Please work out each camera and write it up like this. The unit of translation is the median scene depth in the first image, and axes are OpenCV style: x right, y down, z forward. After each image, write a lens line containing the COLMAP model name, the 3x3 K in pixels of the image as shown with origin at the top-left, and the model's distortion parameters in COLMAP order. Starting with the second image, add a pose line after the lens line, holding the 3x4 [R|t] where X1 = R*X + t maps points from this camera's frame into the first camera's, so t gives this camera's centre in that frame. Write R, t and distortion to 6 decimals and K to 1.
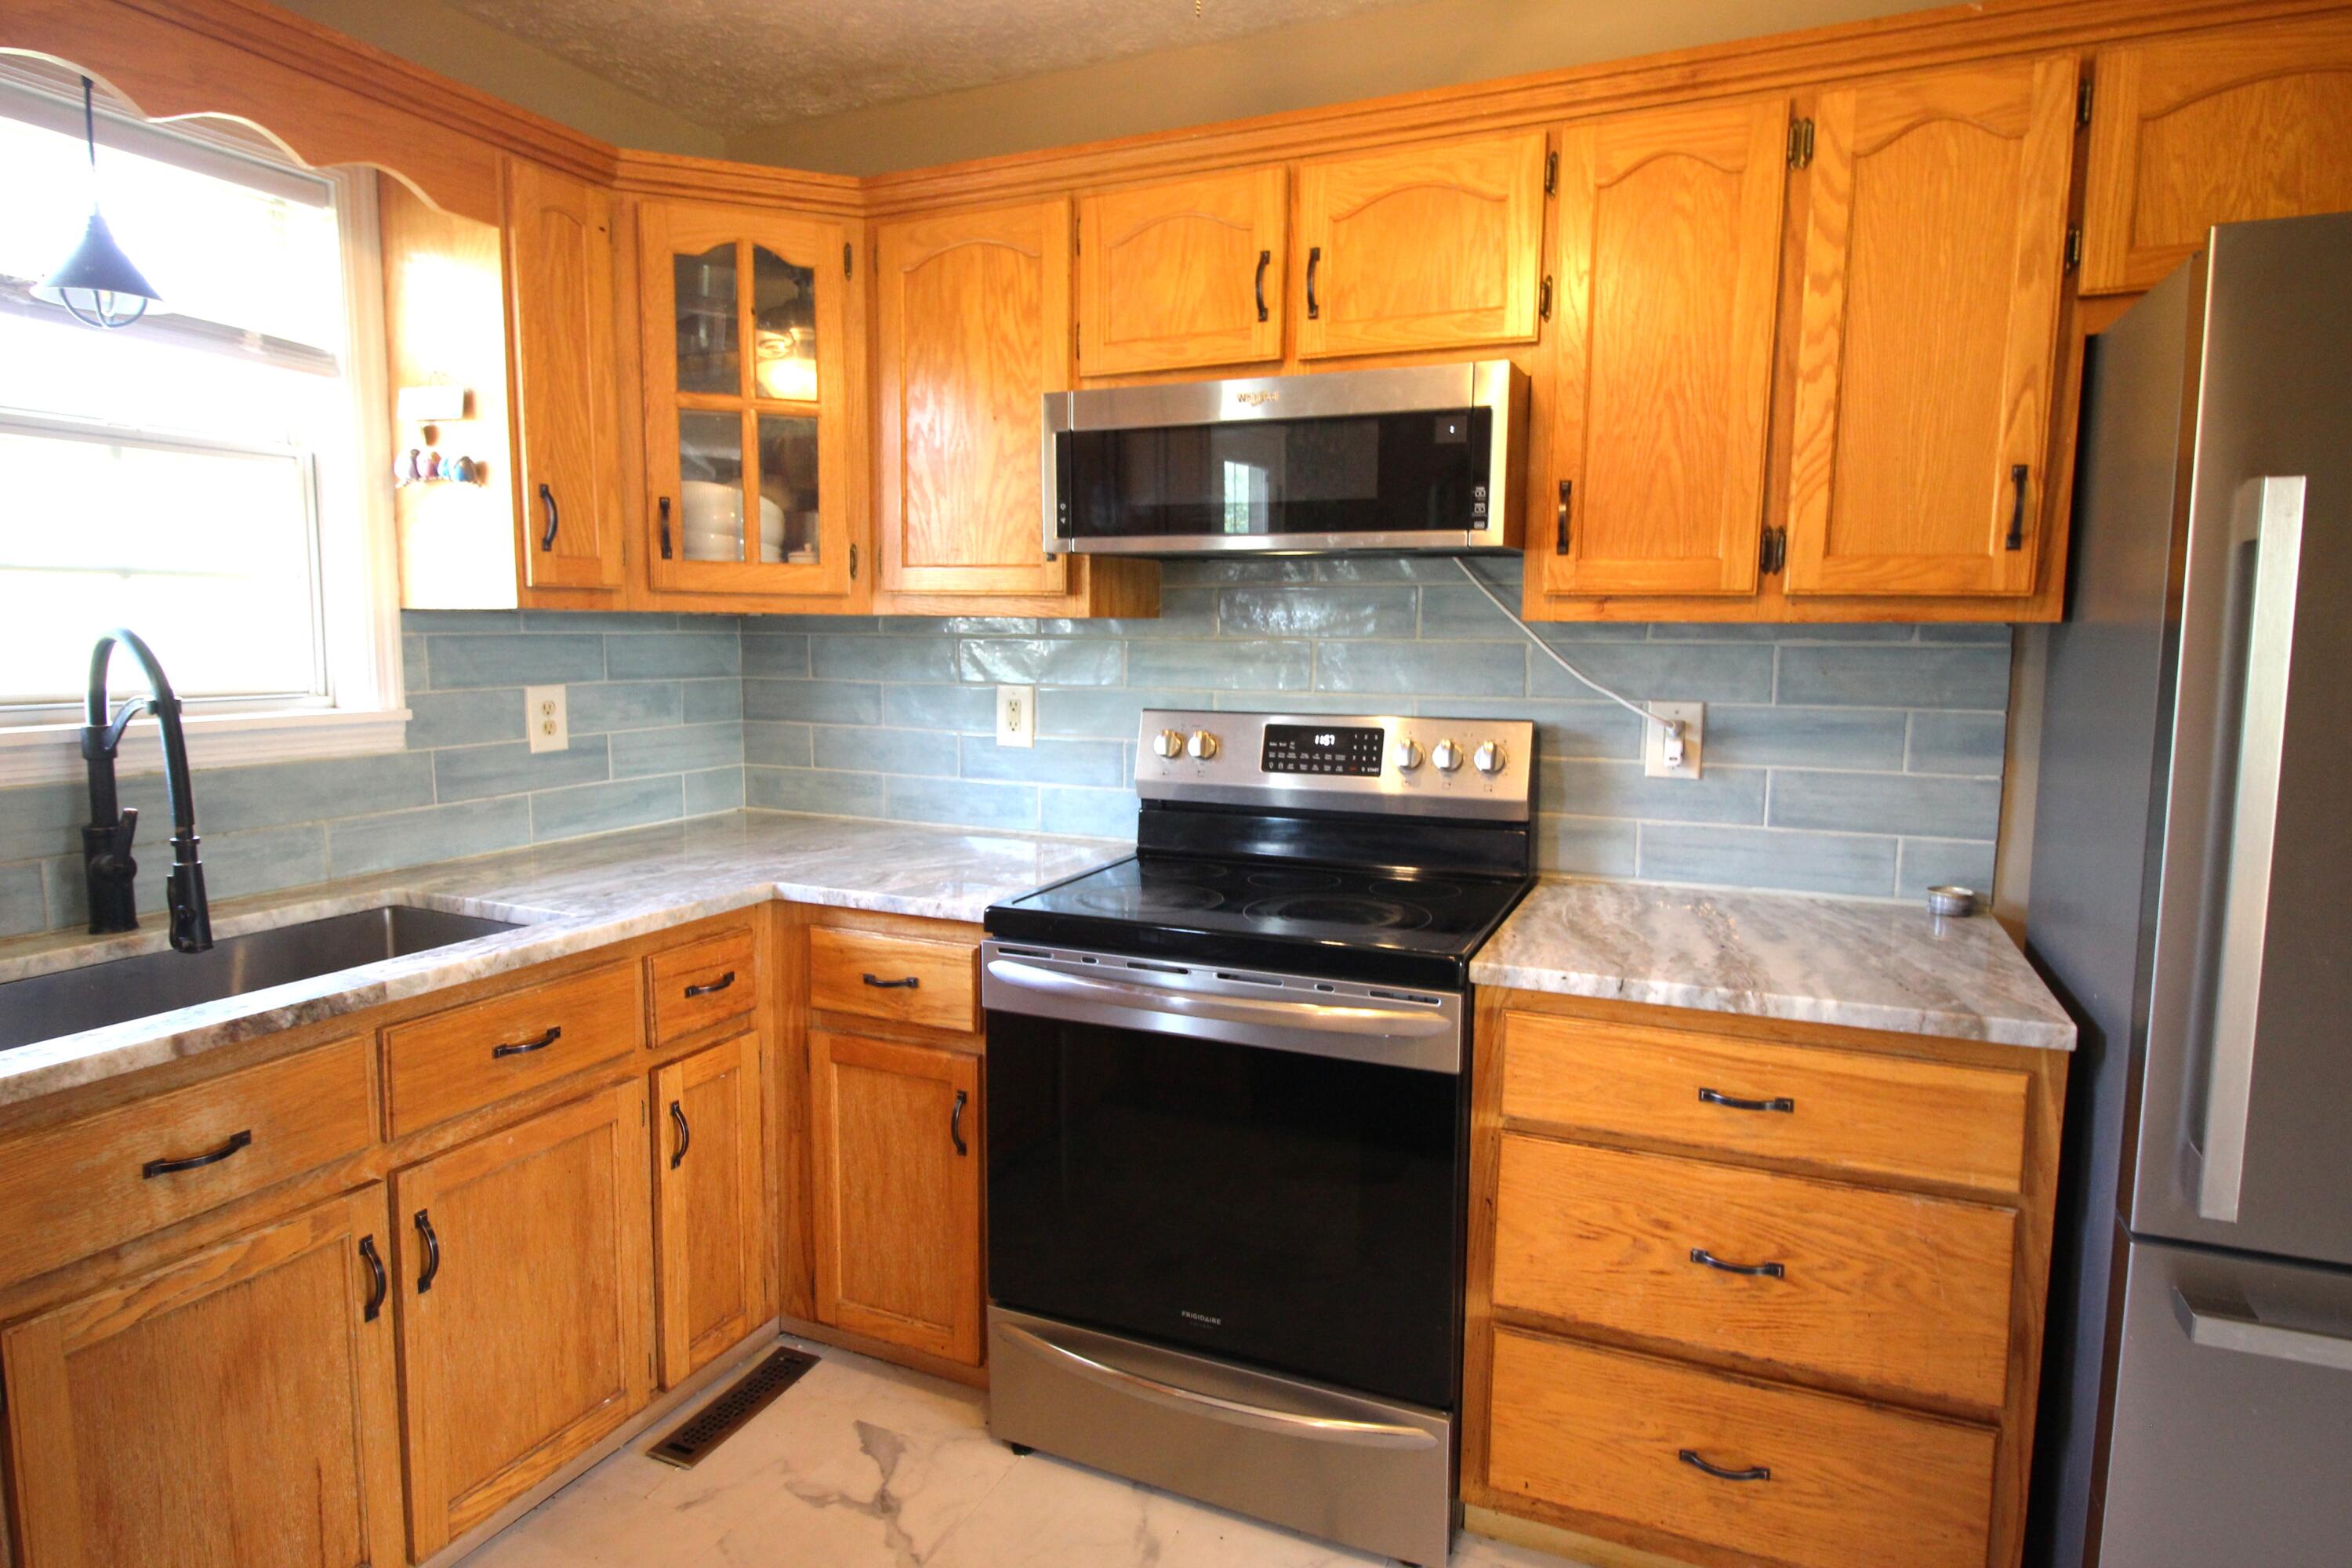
lens RADIAL K [[1298.0, 0, 1177.2], [0, 1298.0, 771.8], [0, 0, 1]] dist [0.007164, -0.013877]
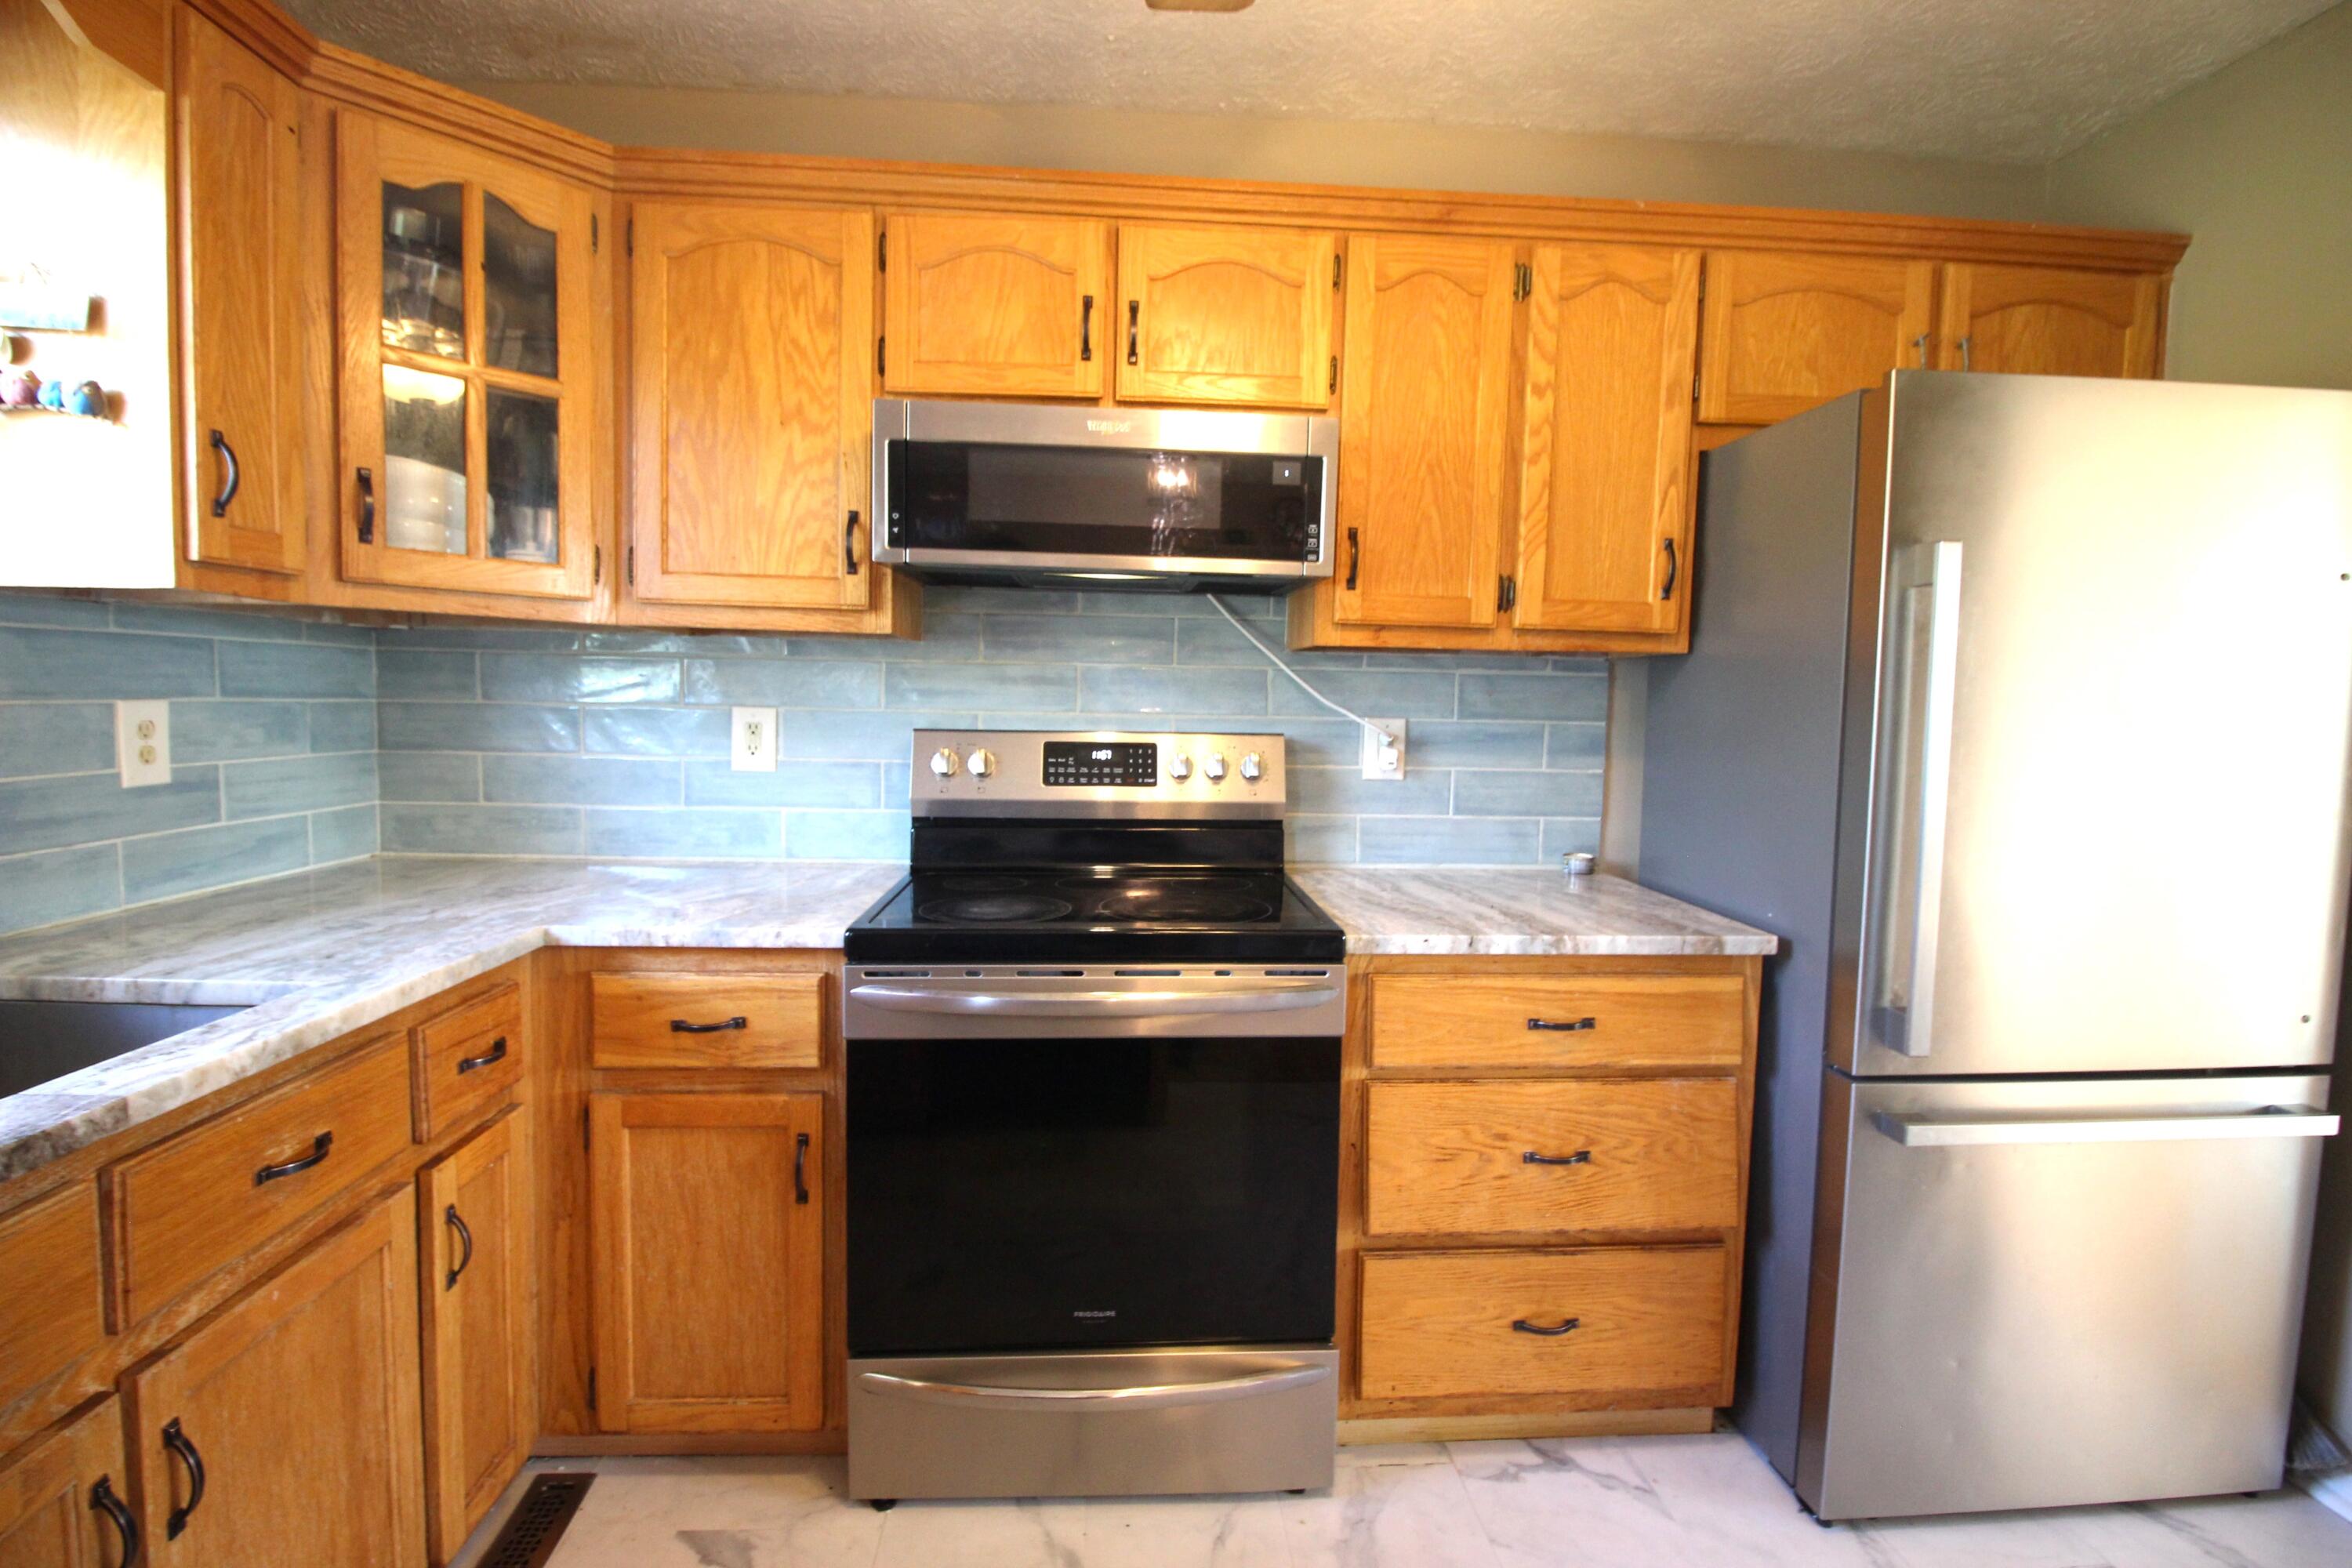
lens RADIAL K [[1087.4, 0, 1178.5], [0, 1087.4, 773.4], [0, 0, 1]] dist [0.001143, -0.014334]
pose [[0.885820, -0.020046, 0.463595, -0.285850], [0.037345, 0.998905, -0.028165, 0.021569], [-0.462523, 0.042262, 0.885599, 0.181992]]
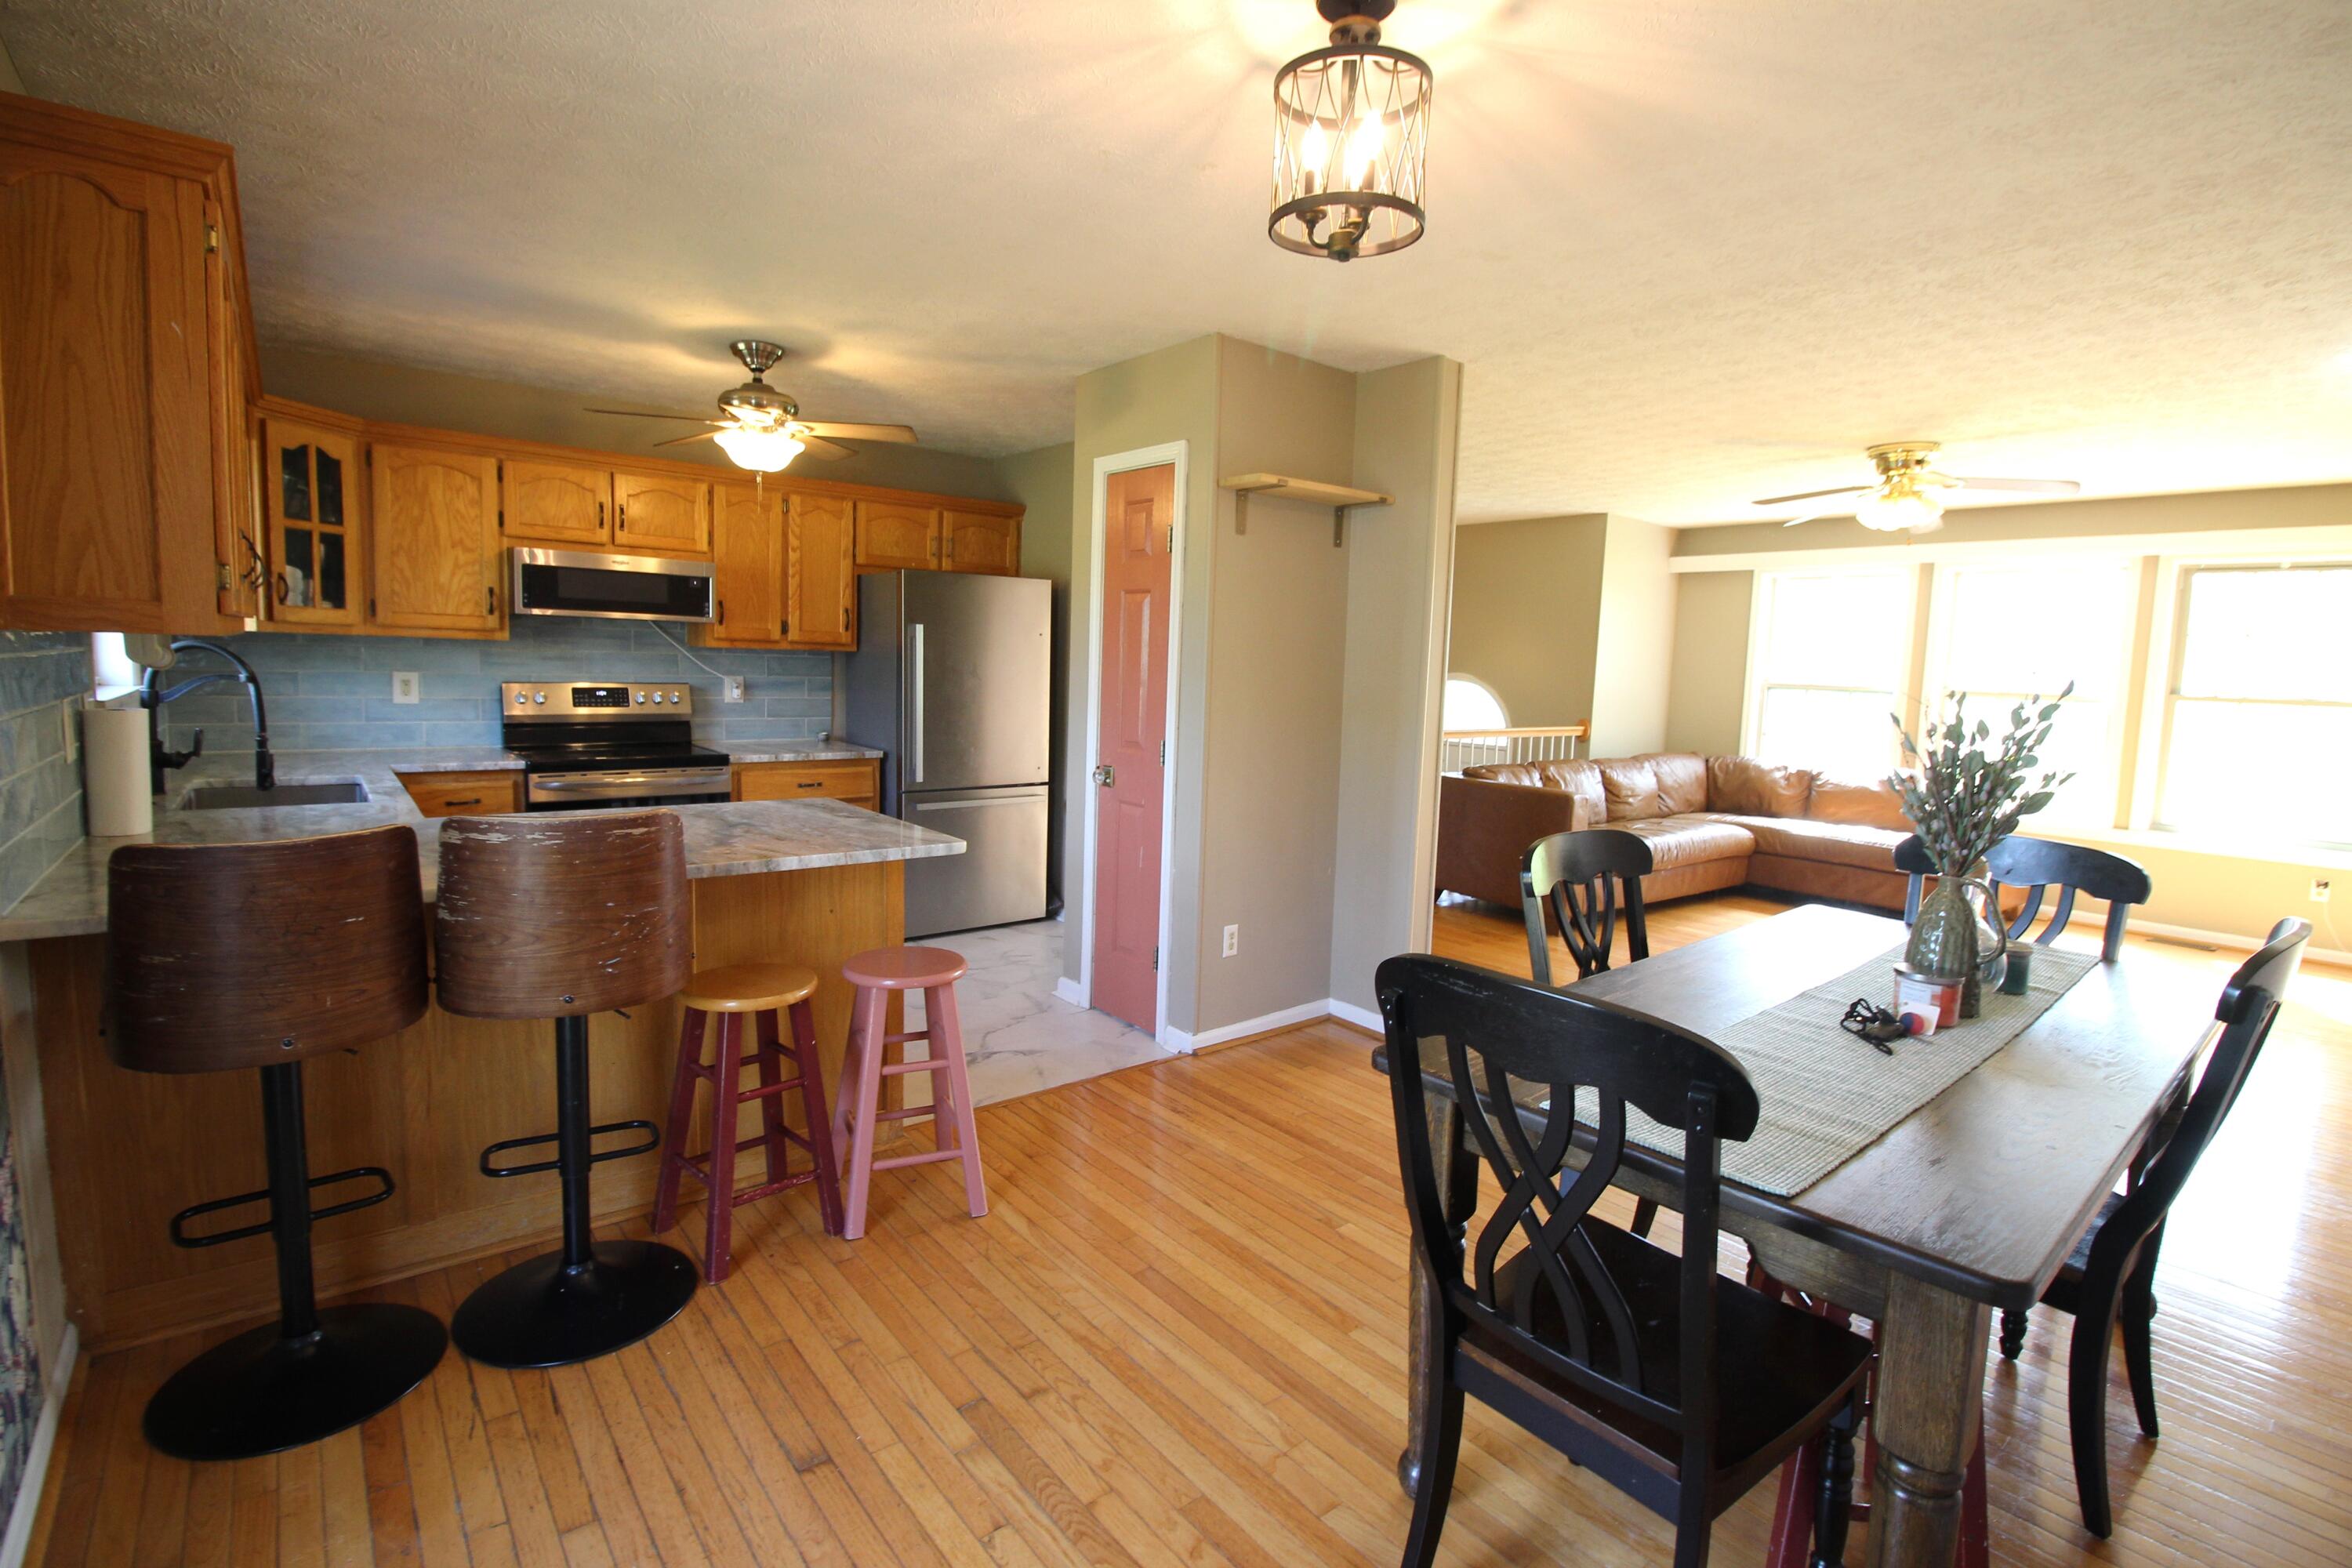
lens RADIAL K [[1076.8, 0, 1171.4], [0, 1076.8, 769.6], [0, 0, 1]] dist [0.003351, -0.014813]
pose [[0.455666, -0.082946, 0.886278, -1.337850], [0.070712, 0.995876, 0.056848, 0.087996], [-0.887338, 0.036766, 0.459652, -0.959836]]
